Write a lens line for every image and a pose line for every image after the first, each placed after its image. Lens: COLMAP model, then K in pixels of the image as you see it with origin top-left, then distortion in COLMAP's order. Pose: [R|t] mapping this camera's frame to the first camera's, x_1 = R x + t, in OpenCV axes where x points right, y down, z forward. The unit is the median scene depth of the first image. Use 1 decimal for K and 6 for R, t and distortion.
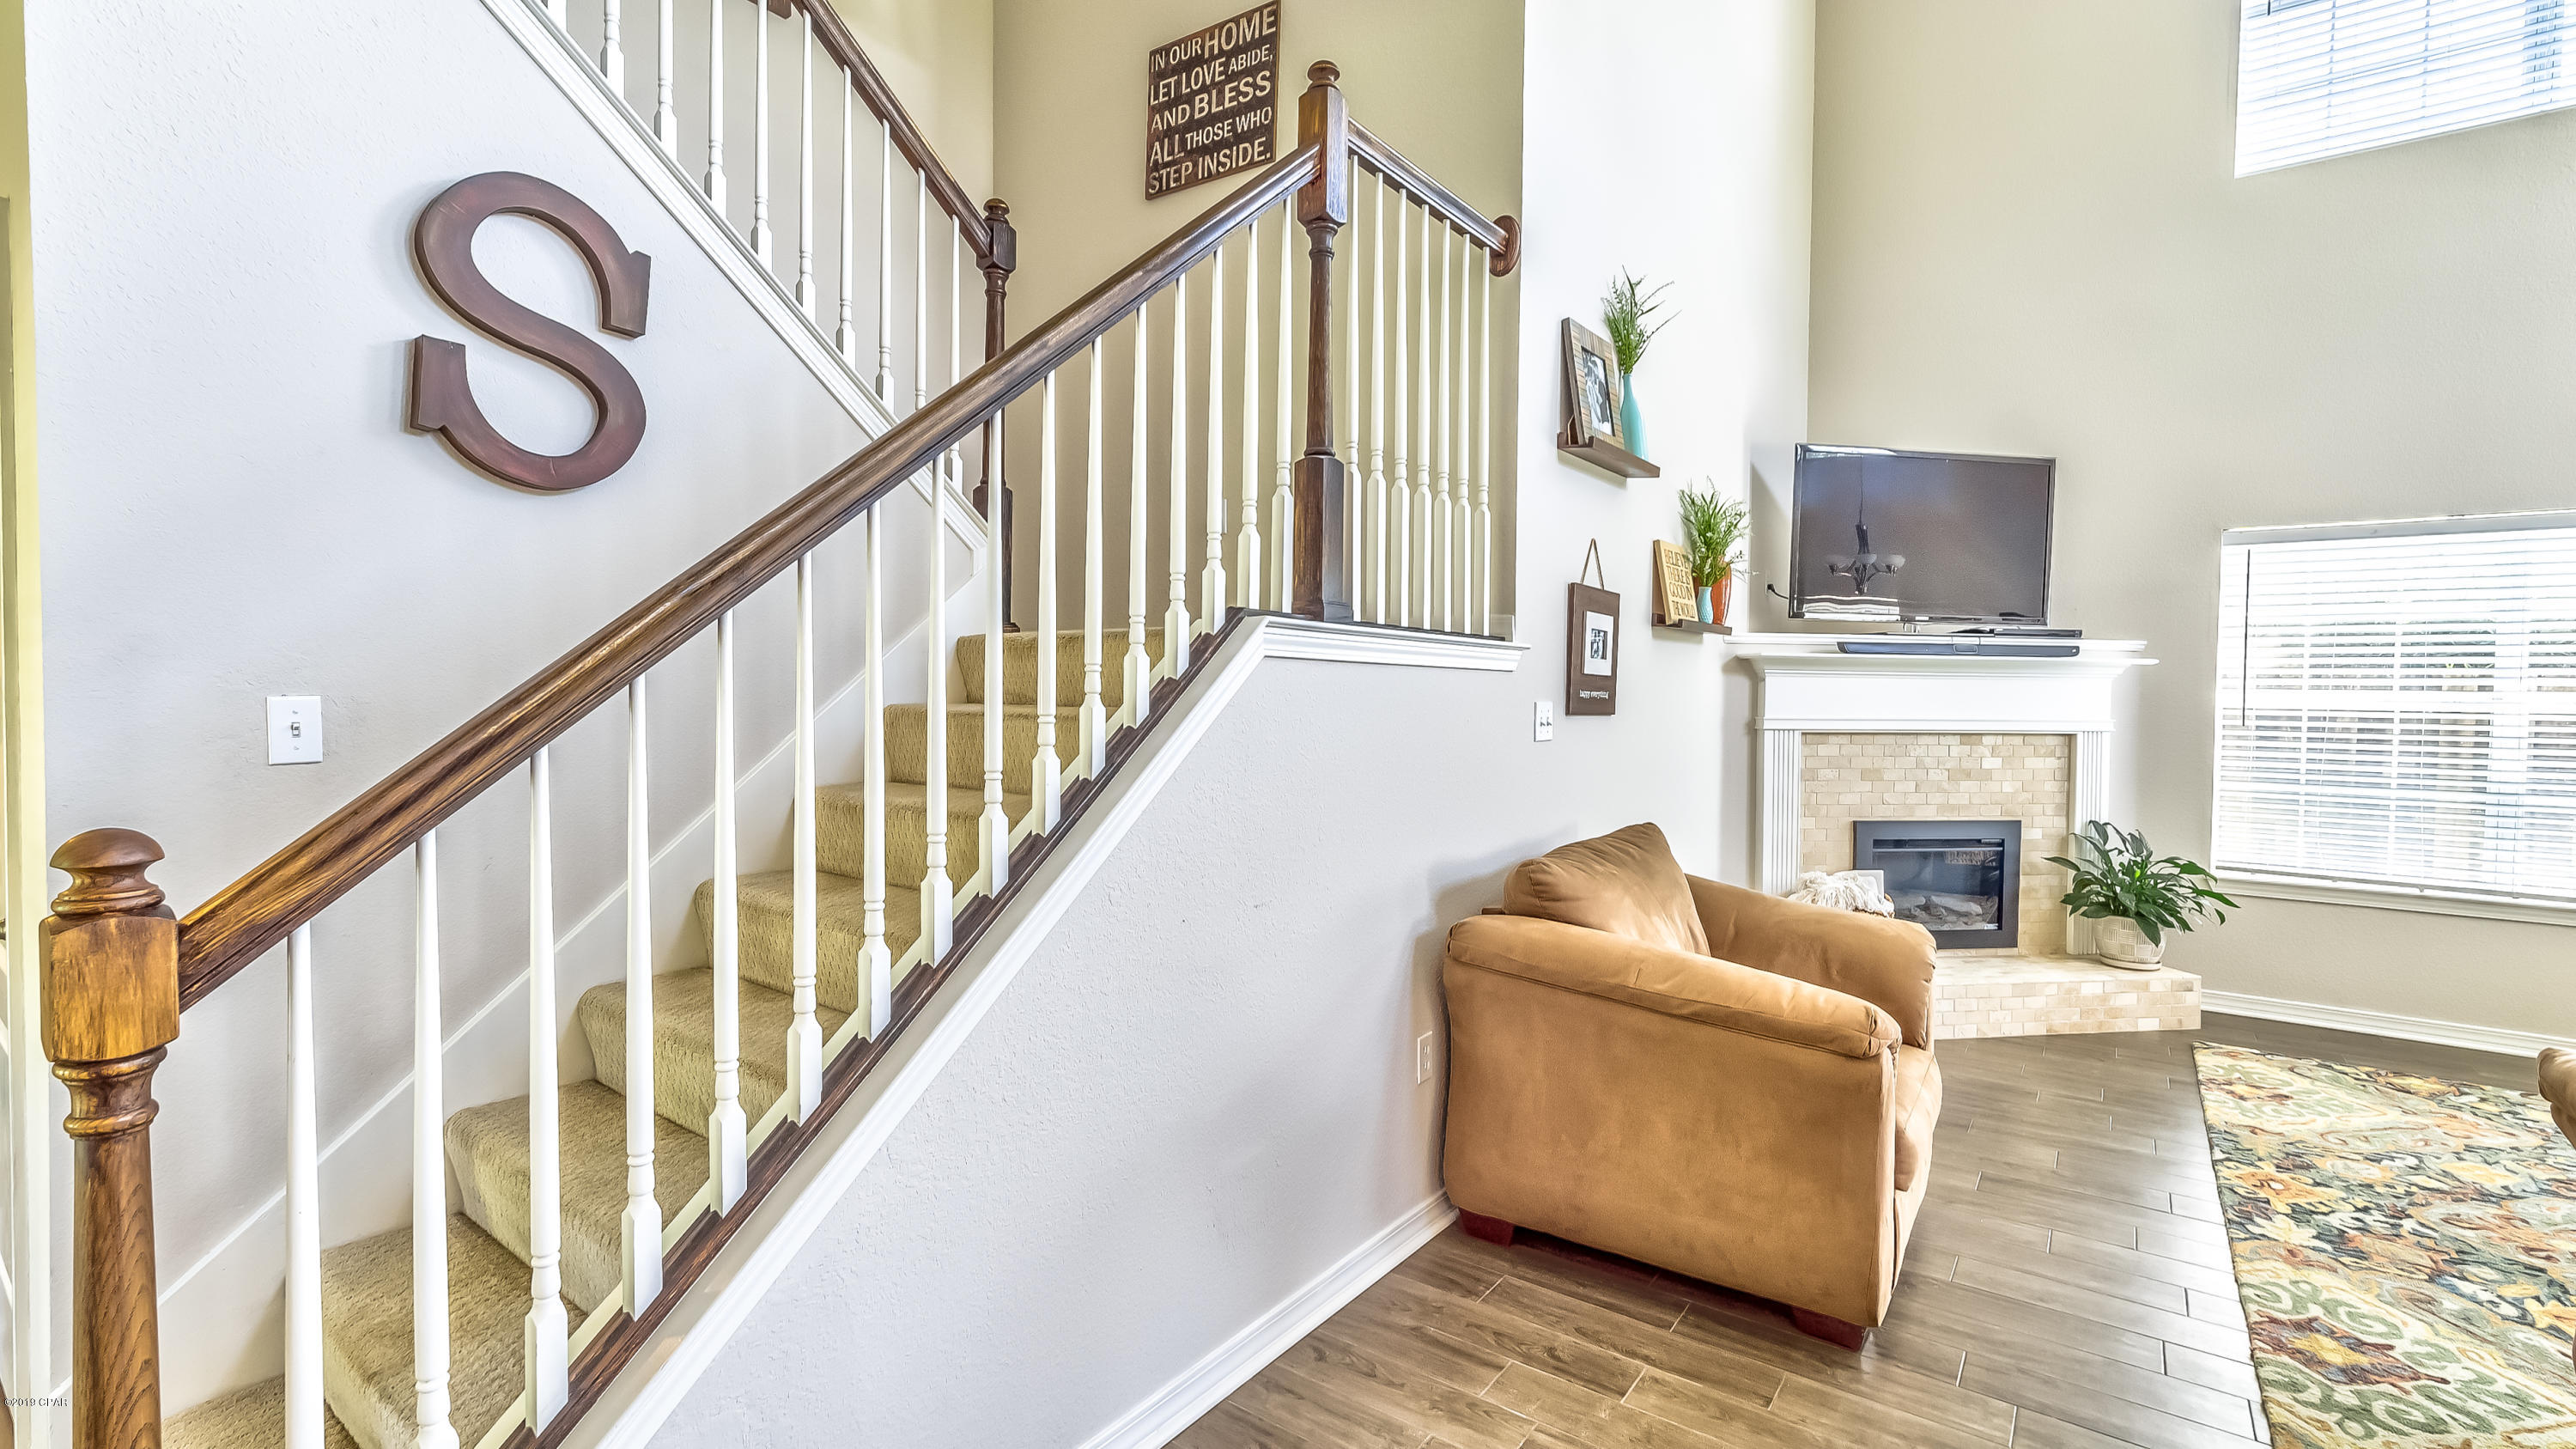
lens RADIAL K [[1144.6, 0, 1281.4], [0, 1144.6, 709.0], [0, 0, 1]] dist [-0.005100, 0.004567]
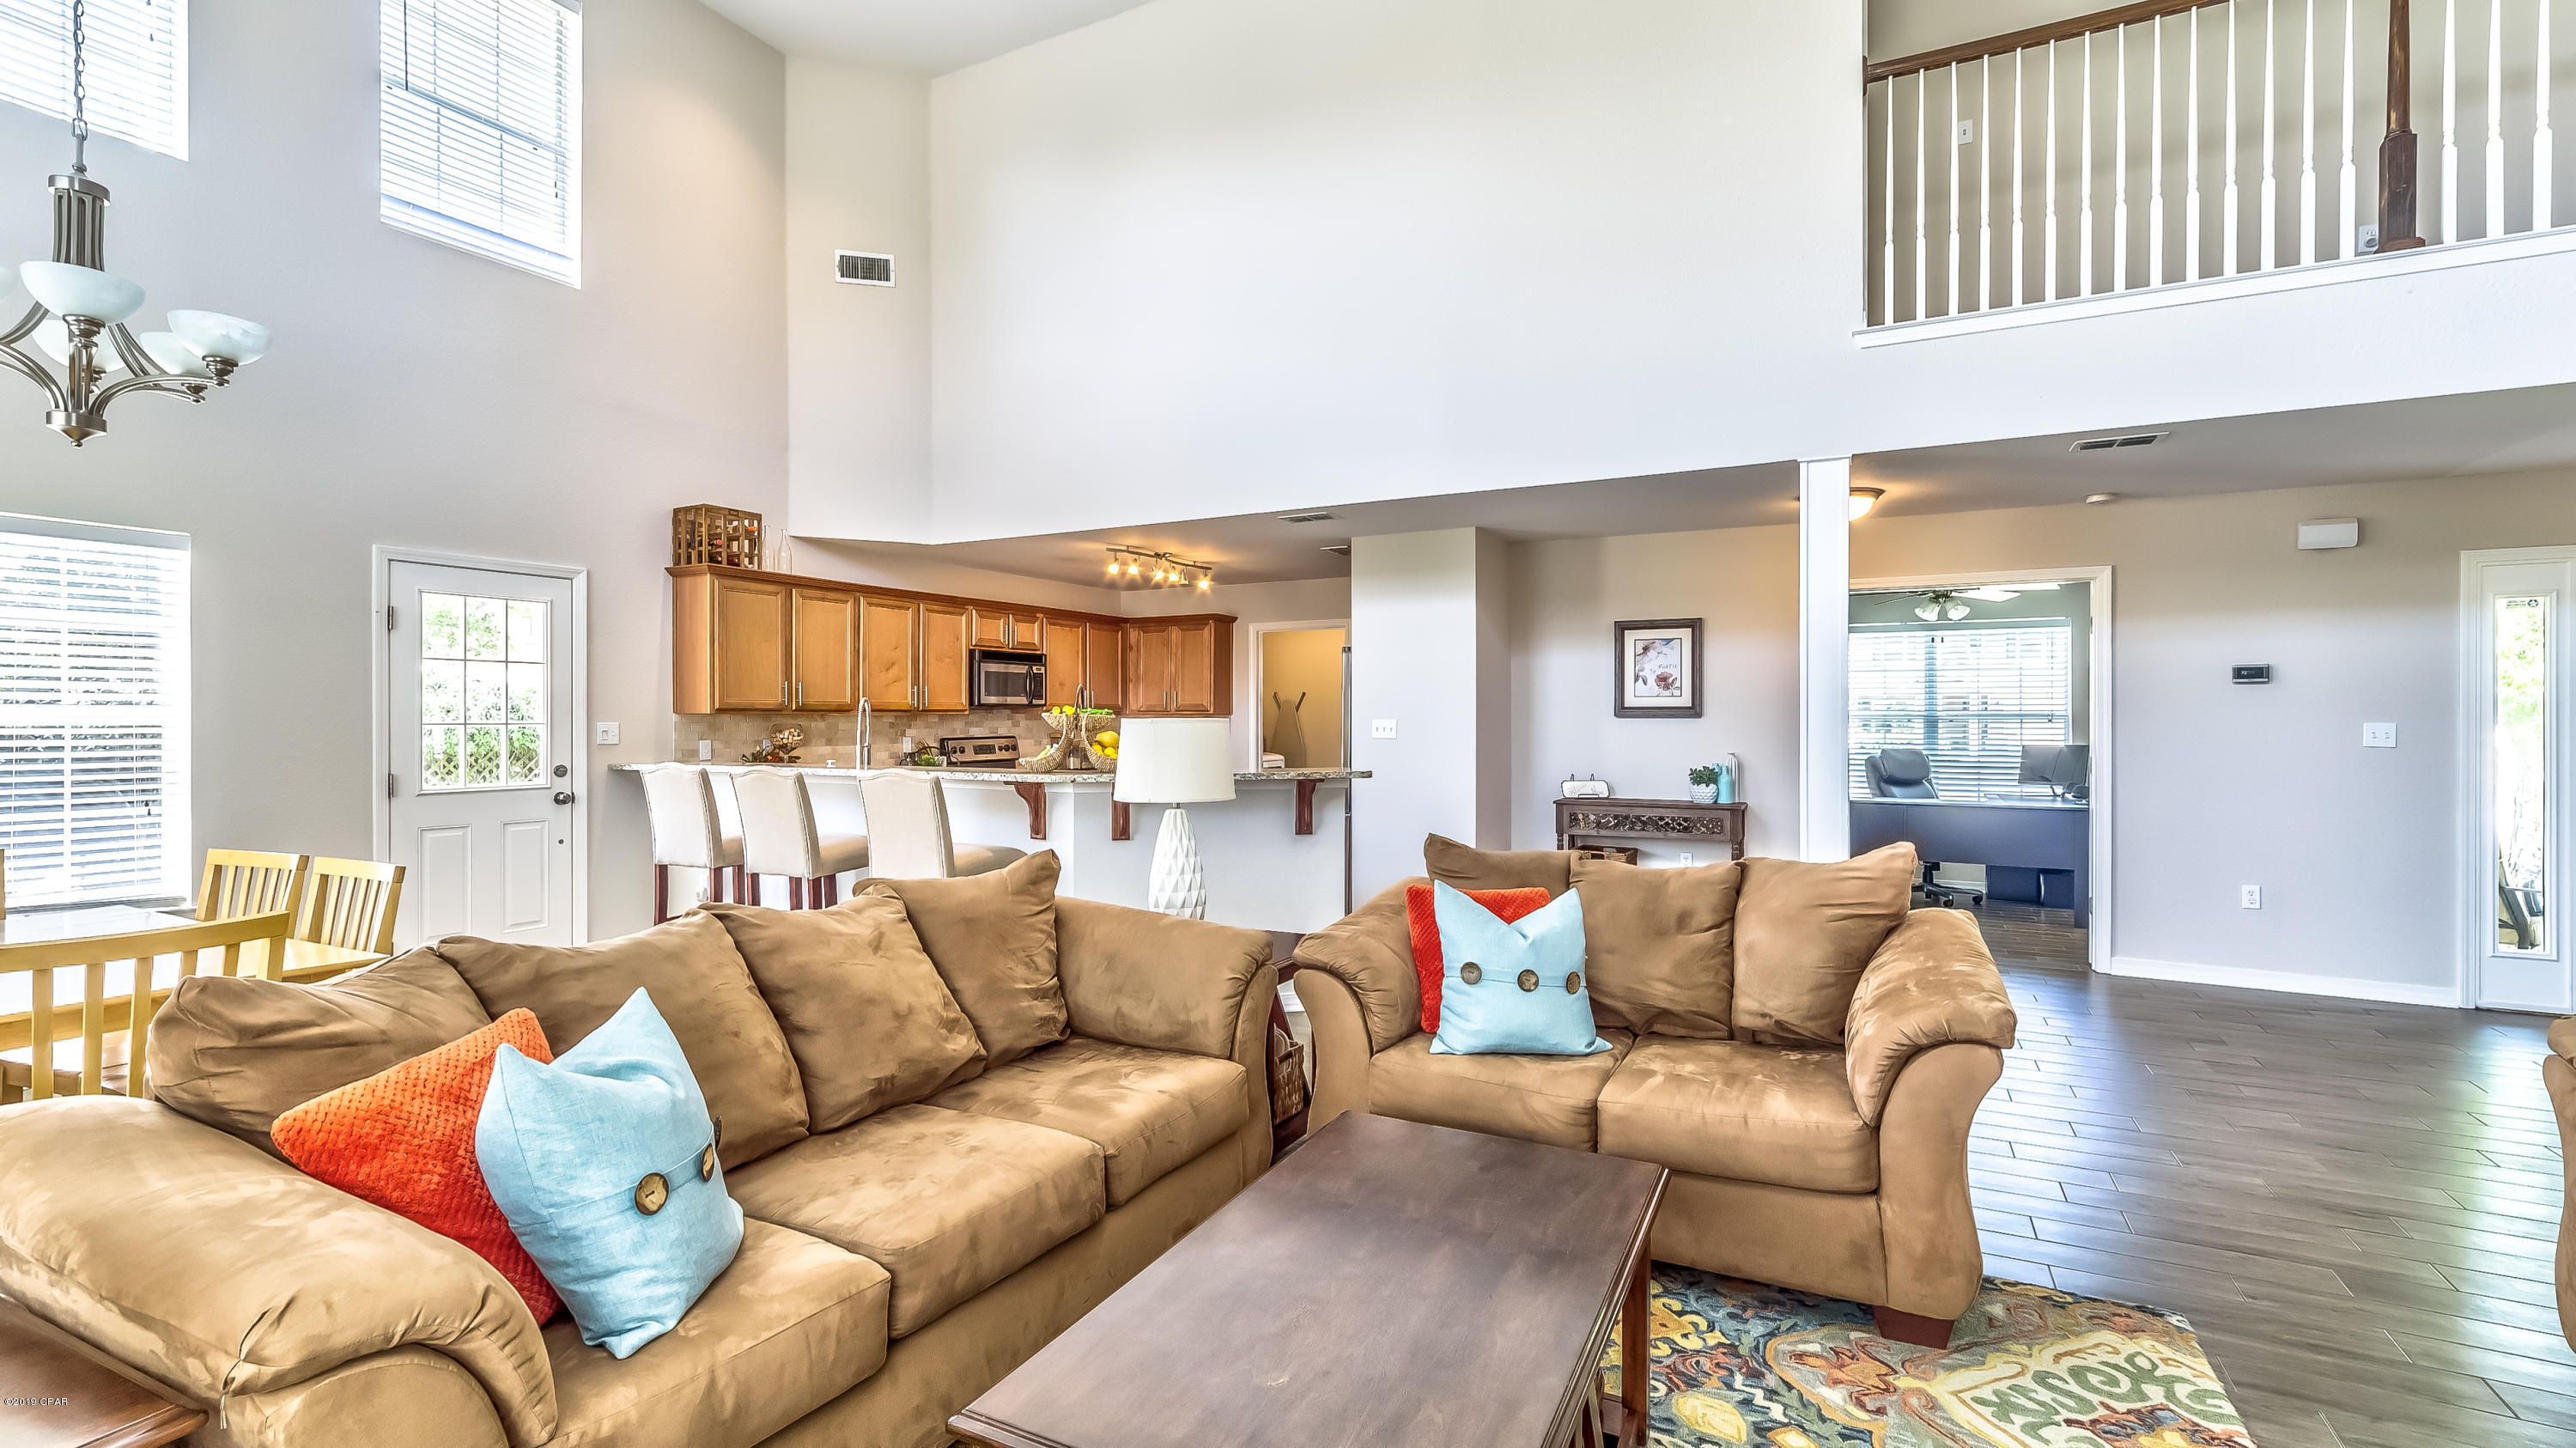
lens RADIAL K [[1144.6, 0, 1288.9], [0, 1144.6, 711.2], [0, 0, 1]] dist [-0.005100, 0.004567]
pose [[-0.987608, -0.012622, -0.156436, 0.880952], [-0.015420, 0.999742, 0.016682, -0.006984], [0.156185, 0.018888, -0.987547, 0.888713]]
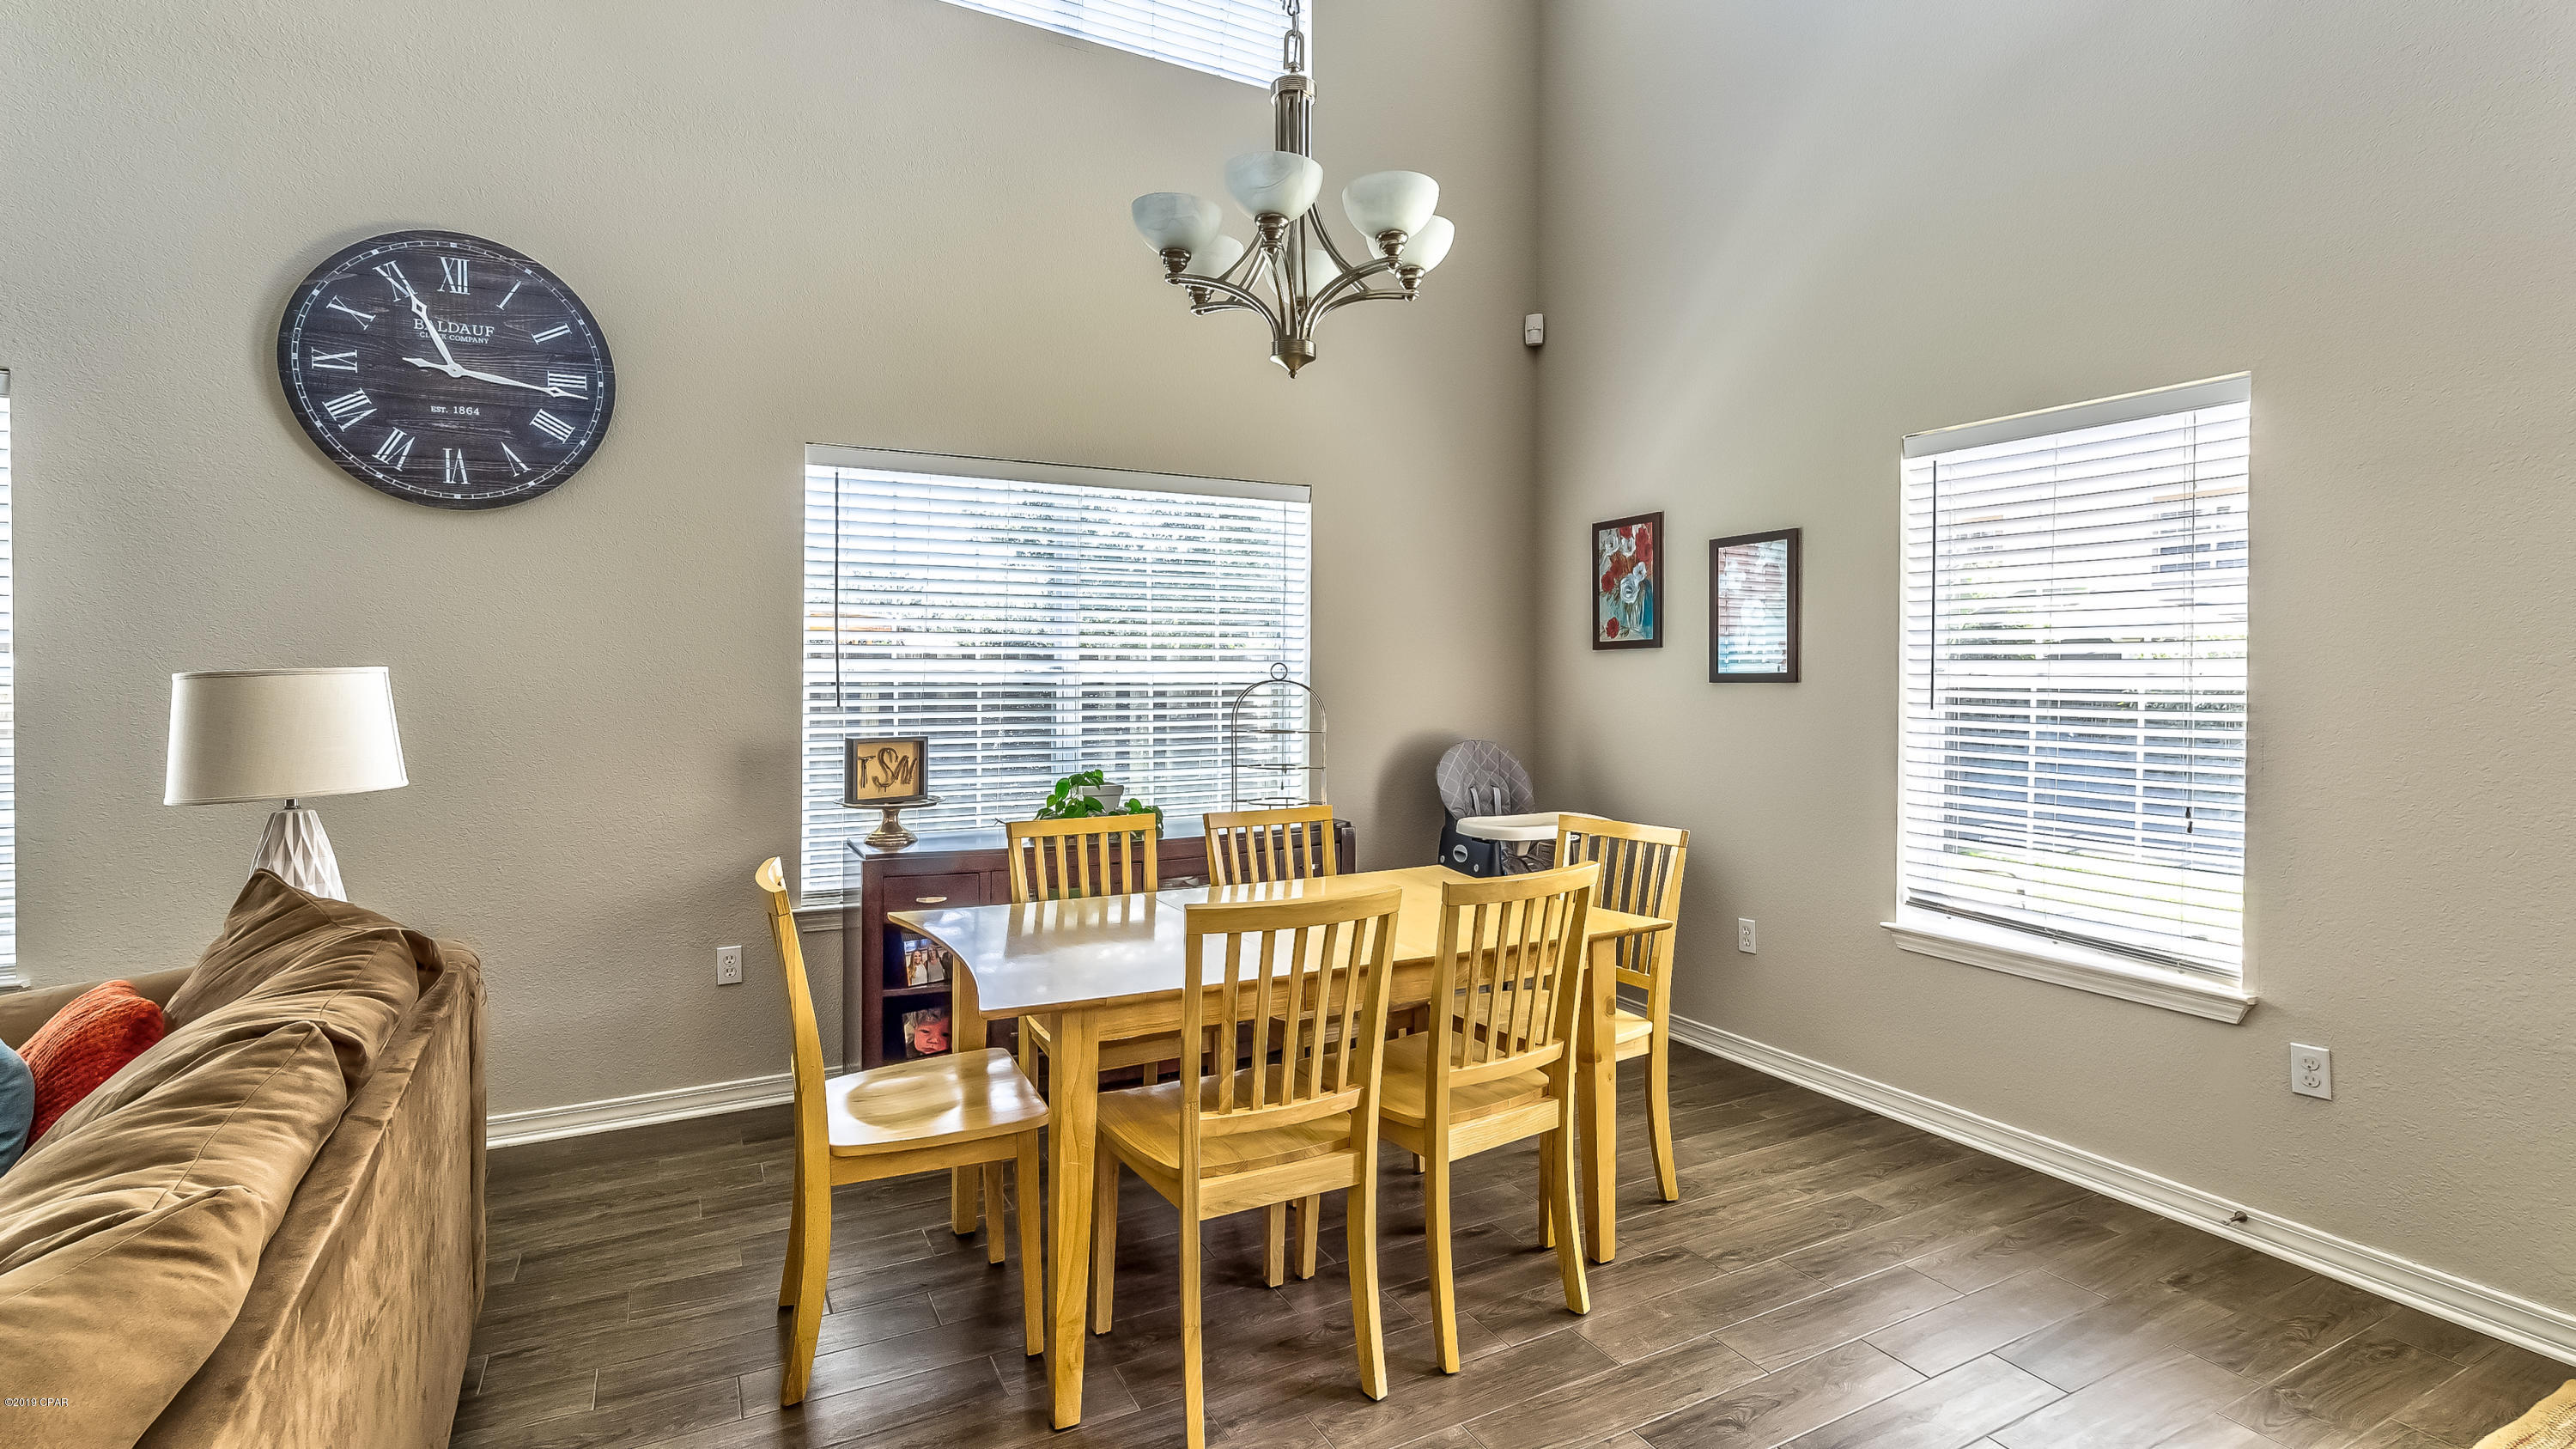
lens RADIAL K [[1144.6, 0, 1282.7], [0, 1144.6, 688.6], [0, 0, 1]] dist [-0.005100, 0.004567]
pose [[0.434961, -0.021138, 0.900201, 0.916818], [0.023236, 0.999655, 0.012246, 0.015809], [-0.900149, 0.015591, 0.435302, -0.027930]]
